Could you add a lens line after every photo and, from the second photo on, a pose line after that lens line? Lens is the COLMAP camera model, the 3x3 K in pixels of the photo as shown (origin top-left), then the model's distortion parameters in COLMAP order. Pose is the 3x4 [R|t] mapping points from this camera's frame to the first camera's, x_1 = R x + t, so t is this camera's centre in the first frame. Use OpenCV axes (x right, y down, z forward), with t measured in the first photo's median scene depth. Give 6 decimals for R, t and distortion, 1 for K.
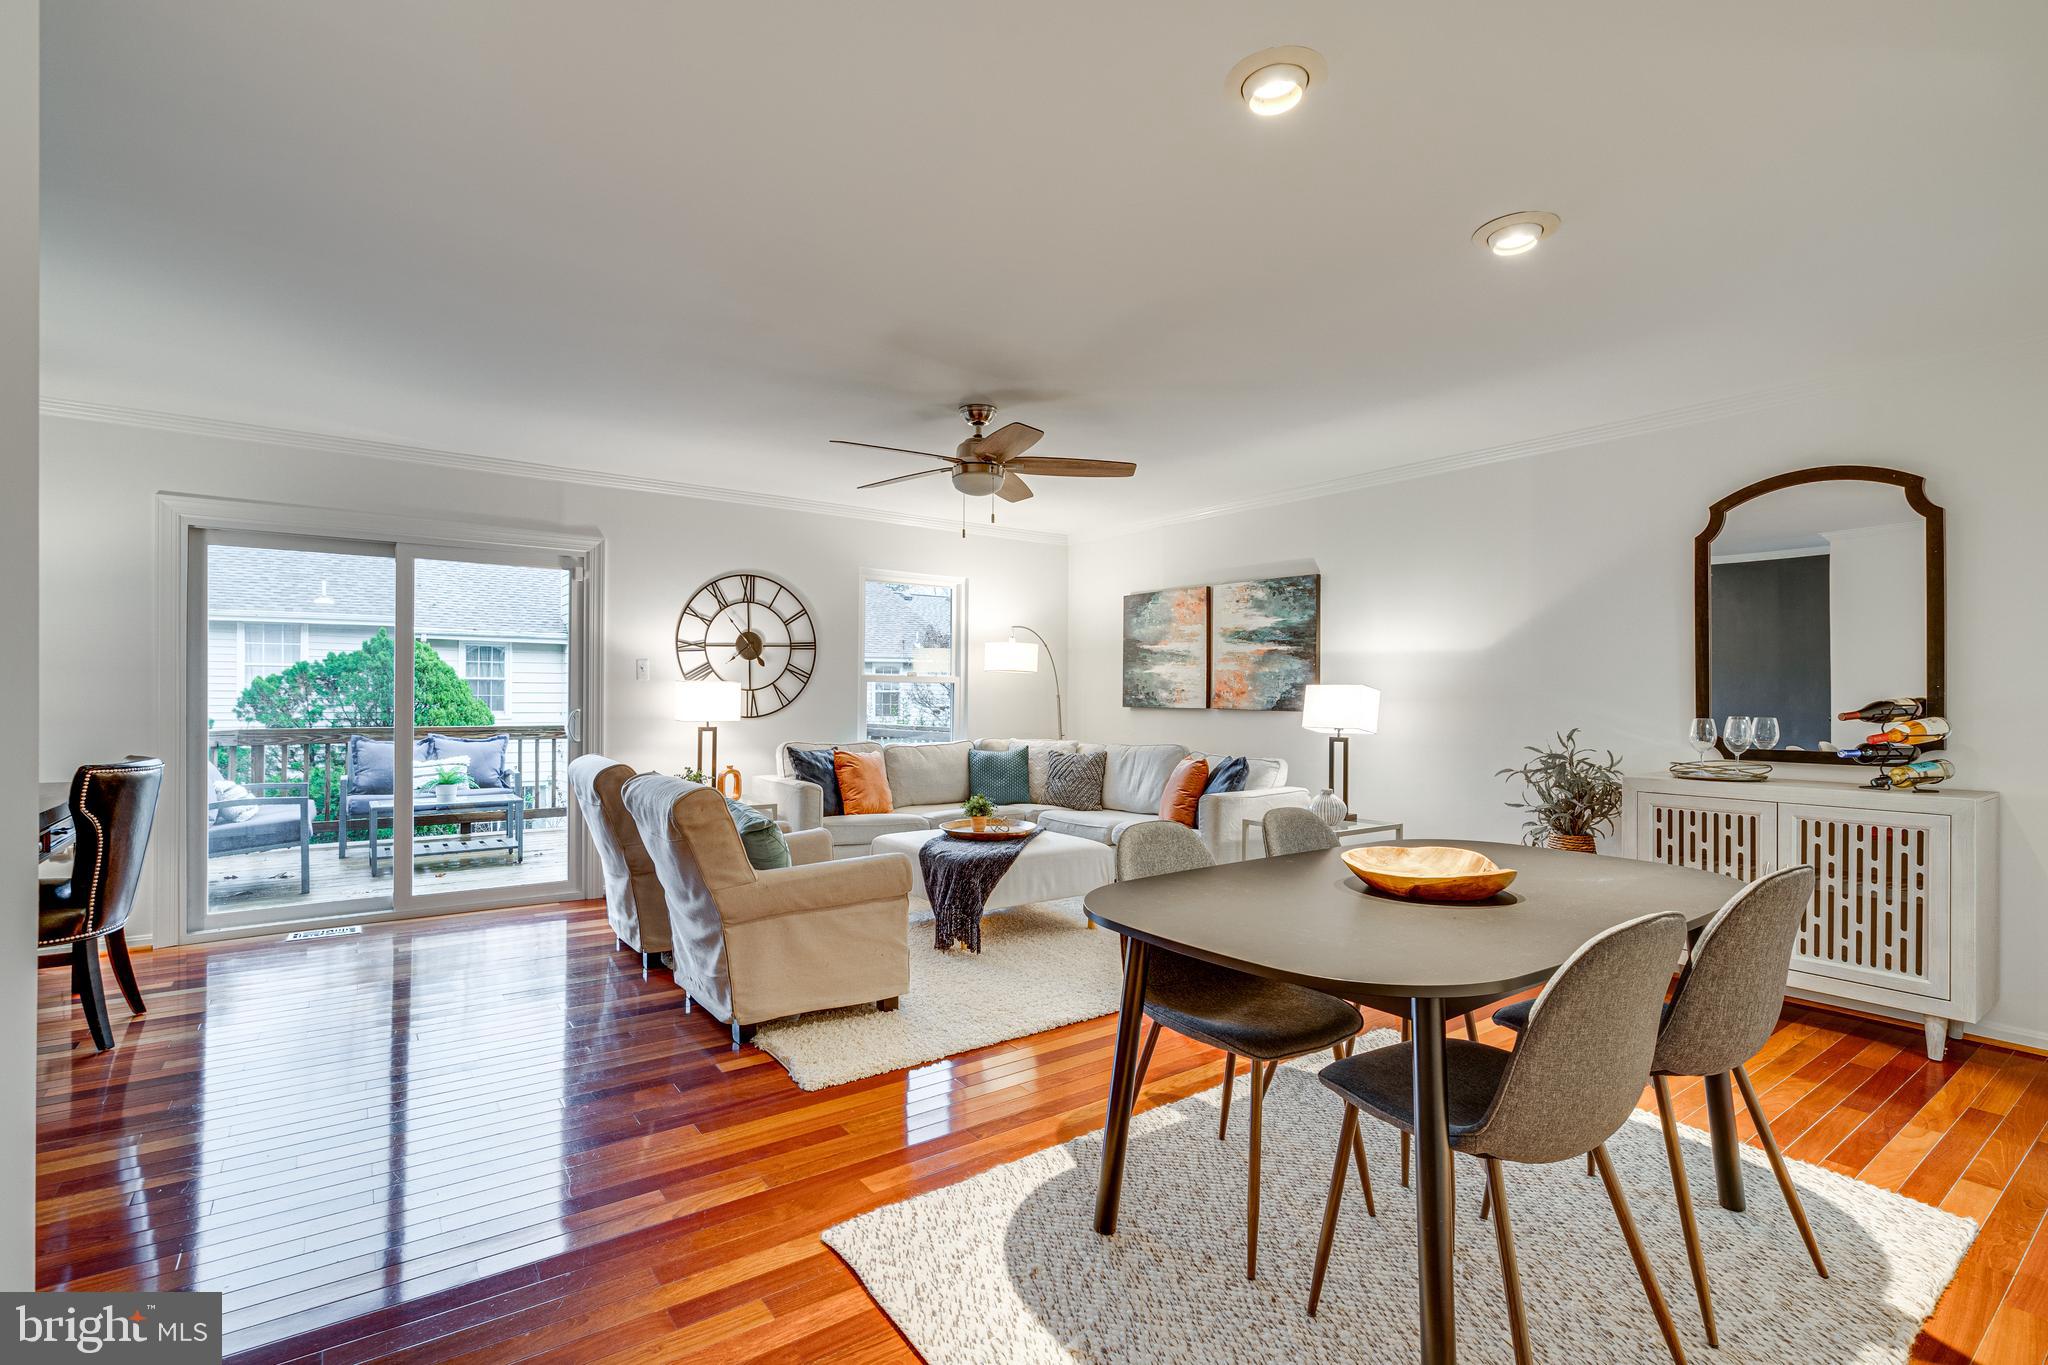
lens RADIAL K [[950.5, 0, 1027.0], [0, 950.5, 694.7], [0, 0, 1]] dist [-0.008292, 0.001871]
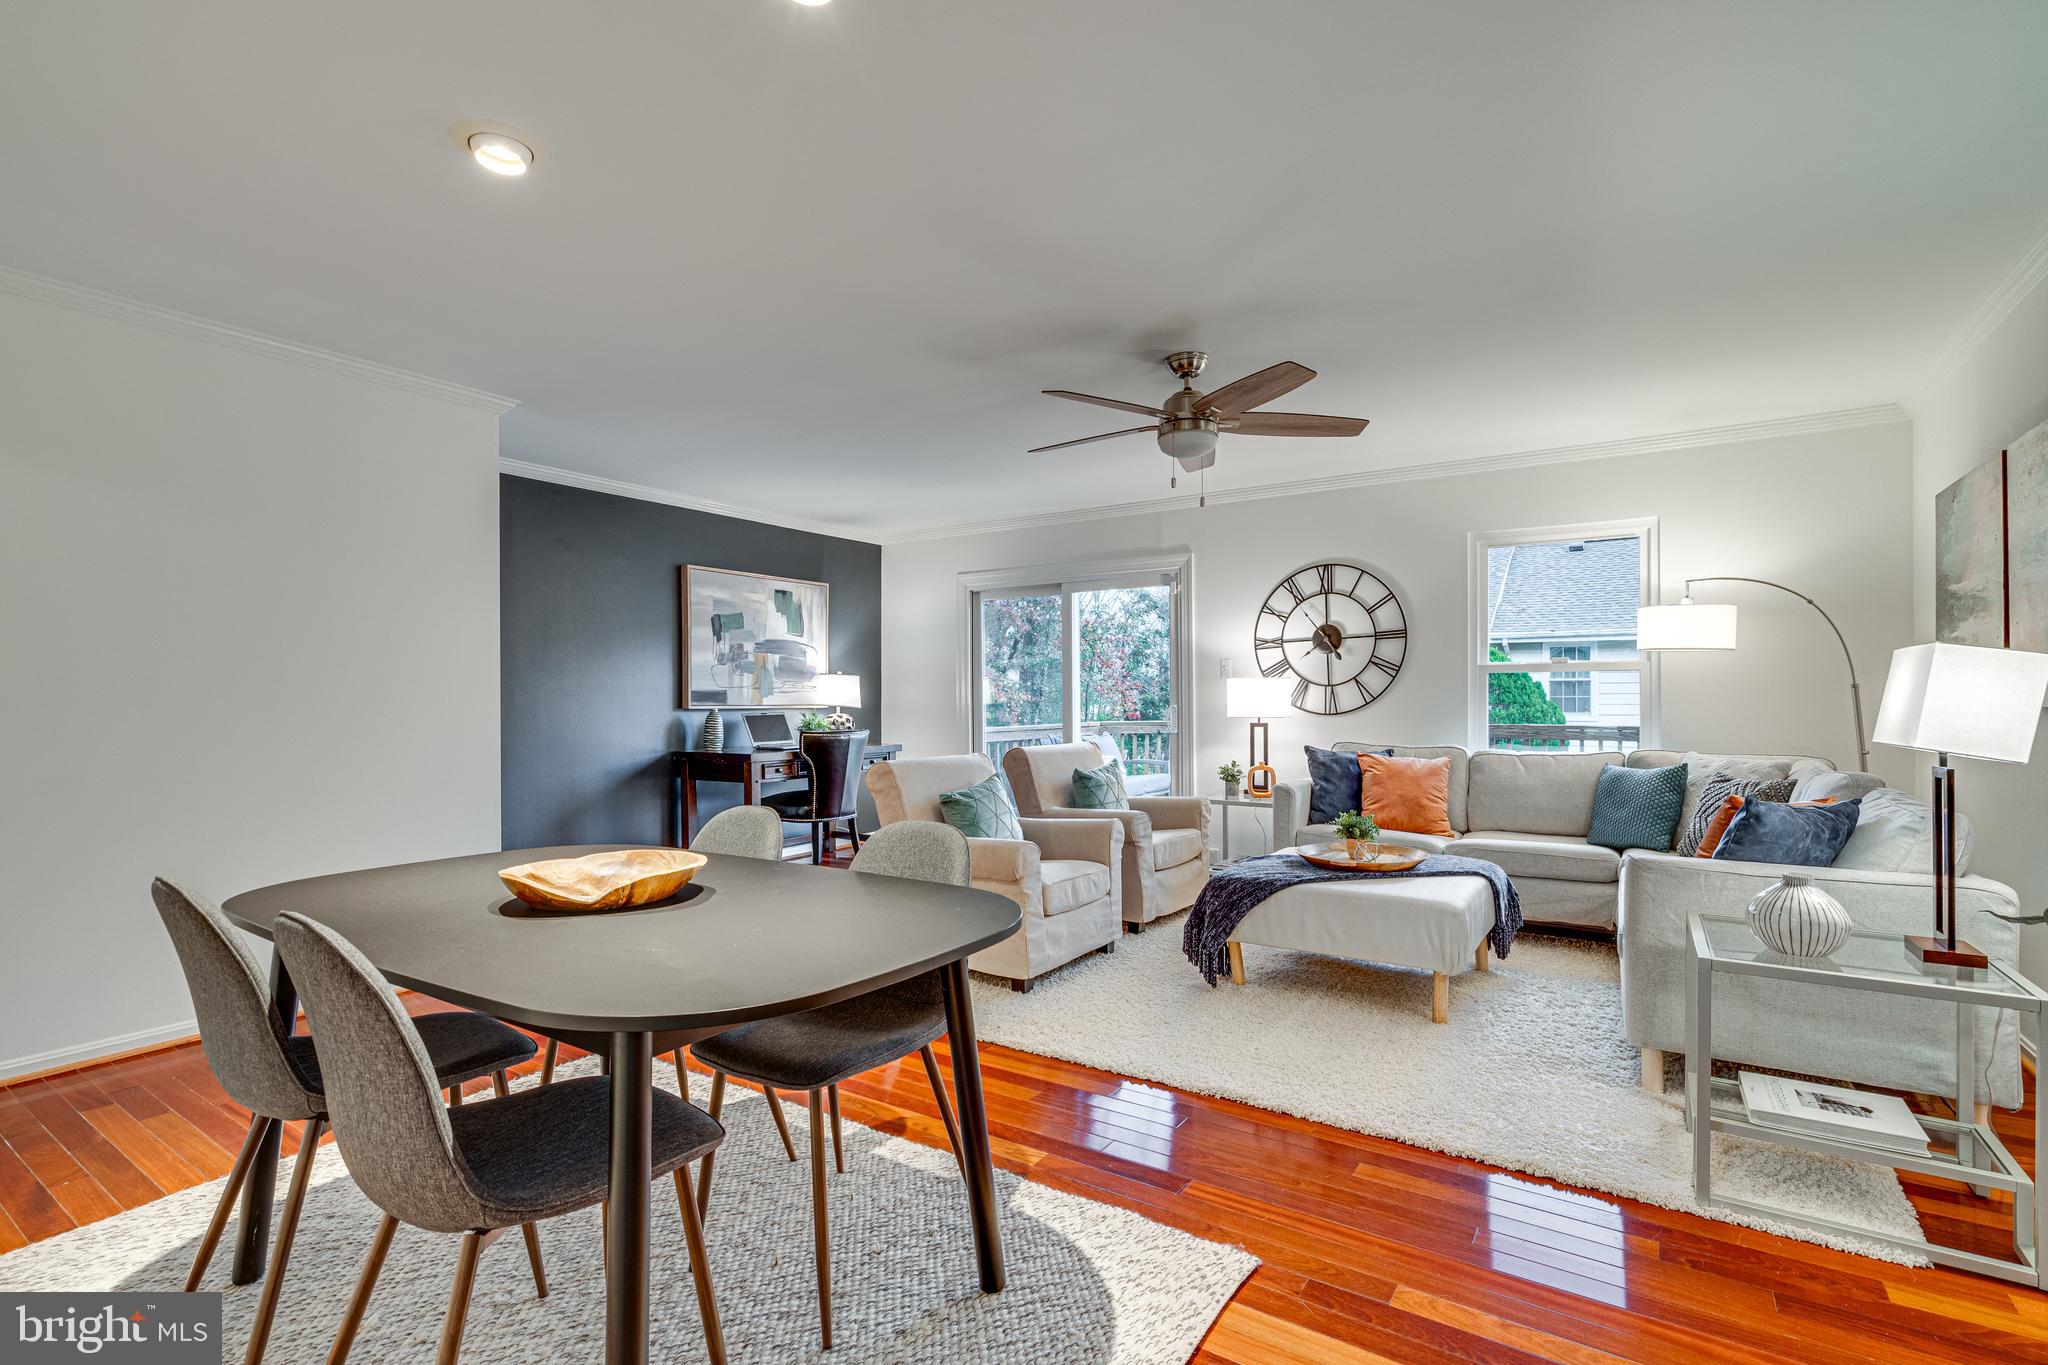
lens RADIAL K [[950.5, 0, 1003.0], [0, 950.5, 699.8], [0, 0, 1]] dist [-0.008292, 0.001871]
pose [[0.335157, -0.006526, -0.942140, 0.491126], [0.008200, 0.999958, -0.004009, 0.010213], [0.942127, -0.006382, 0.335196, 0.375416]]
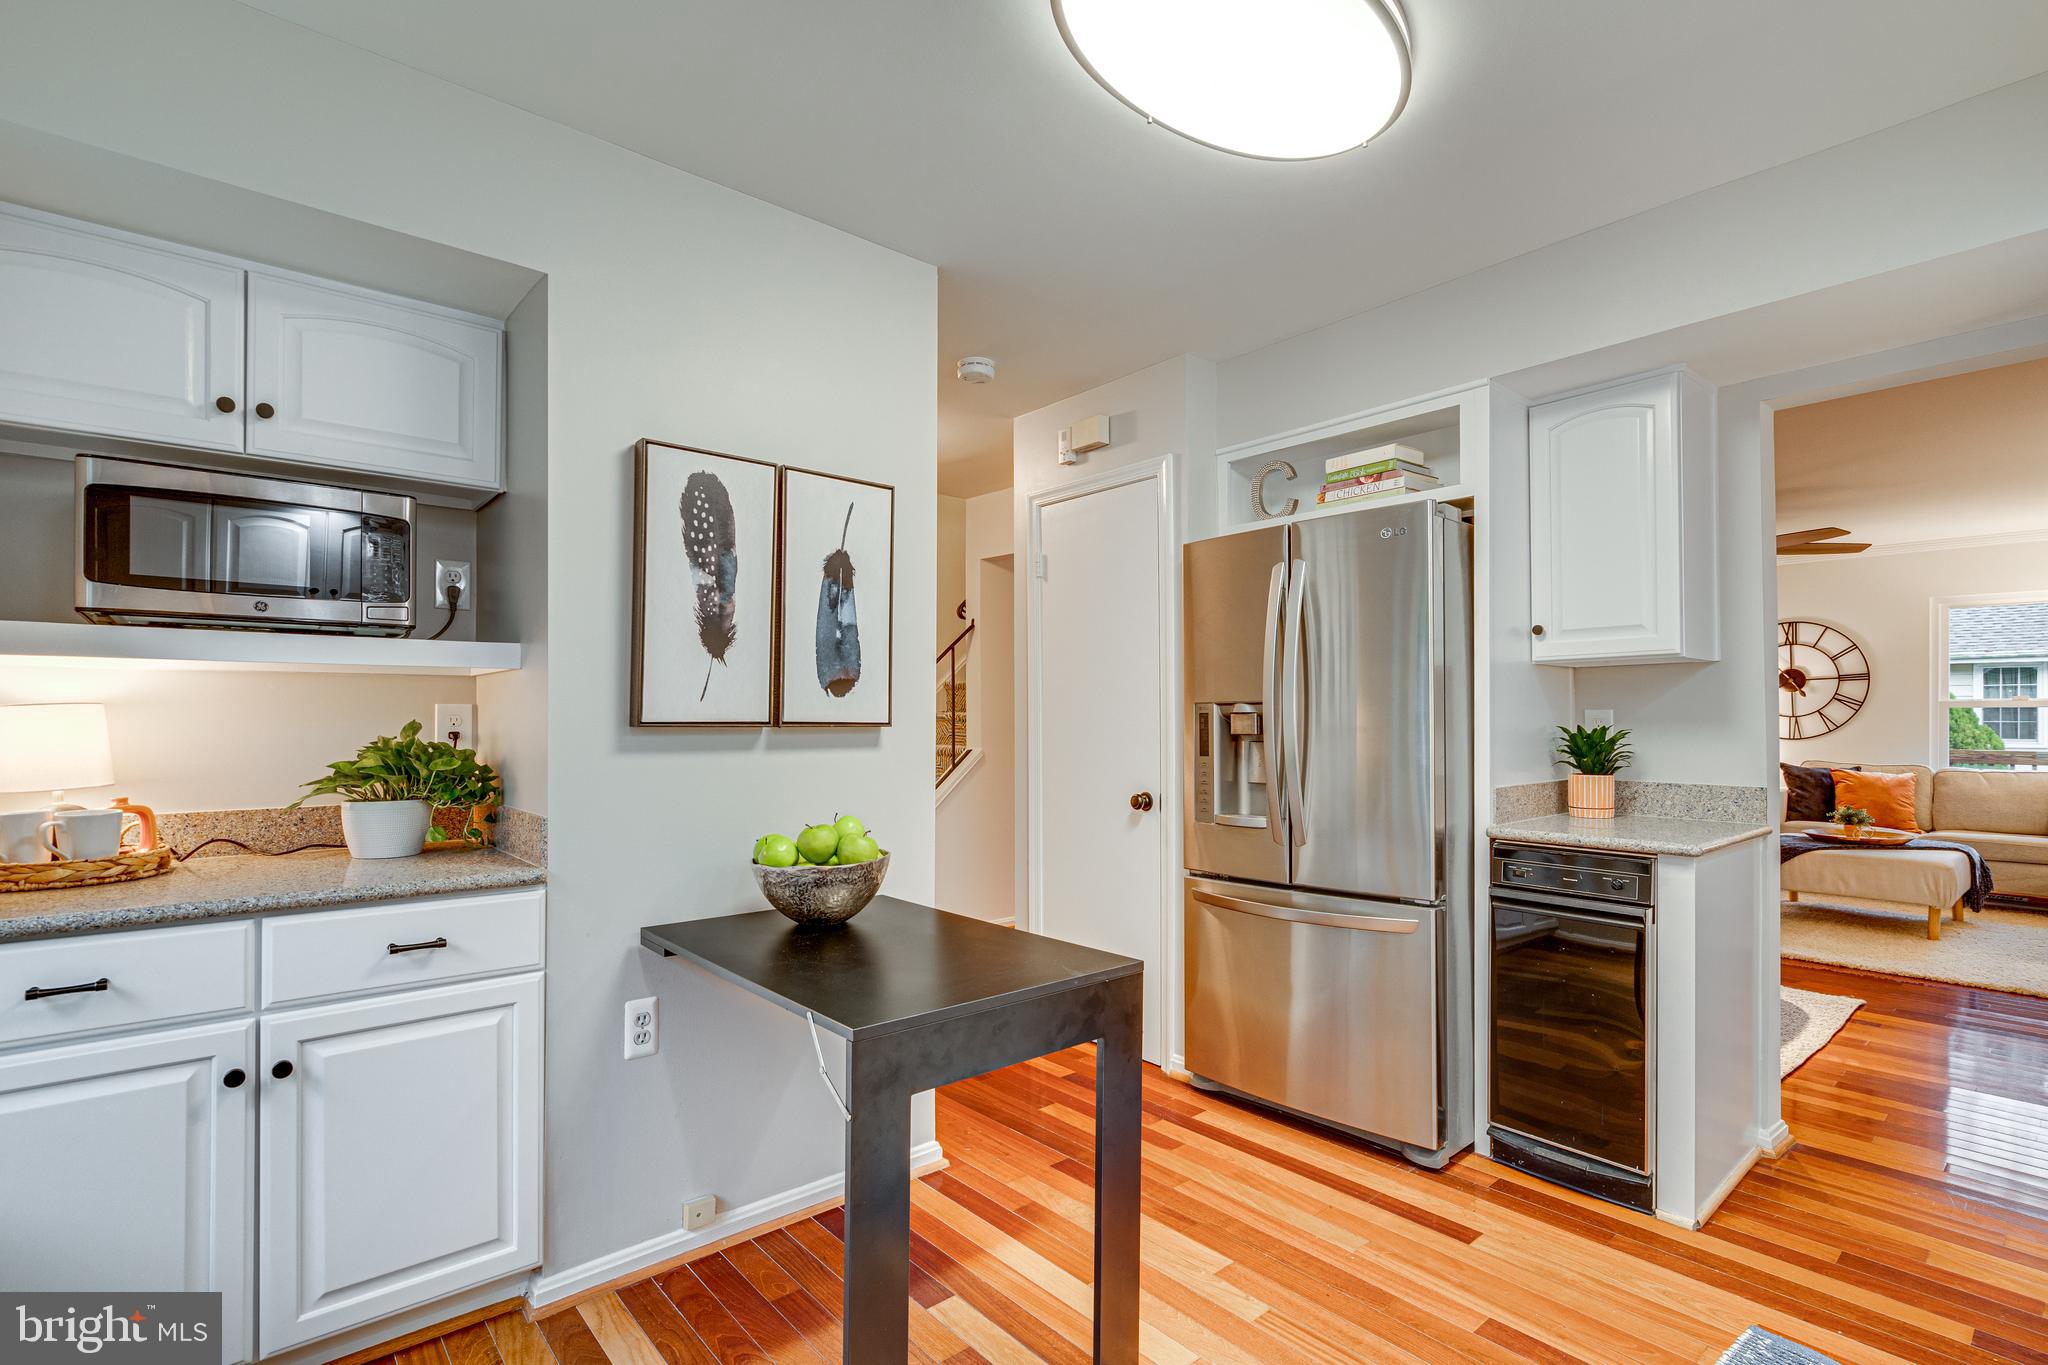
lens RADIAL K [[950.5, 0, 1003.2], [0, 950.5, 715.5], [0, 0, 1]] dist [-0.008292, 0.001871]
pose [[0.069088, -0.008679, -0.997573, 0.842397], [0.001689, 0.999962, -0.008583, 0.002194], [0.997609, -0.001091, 0.069100, -0.089779]]
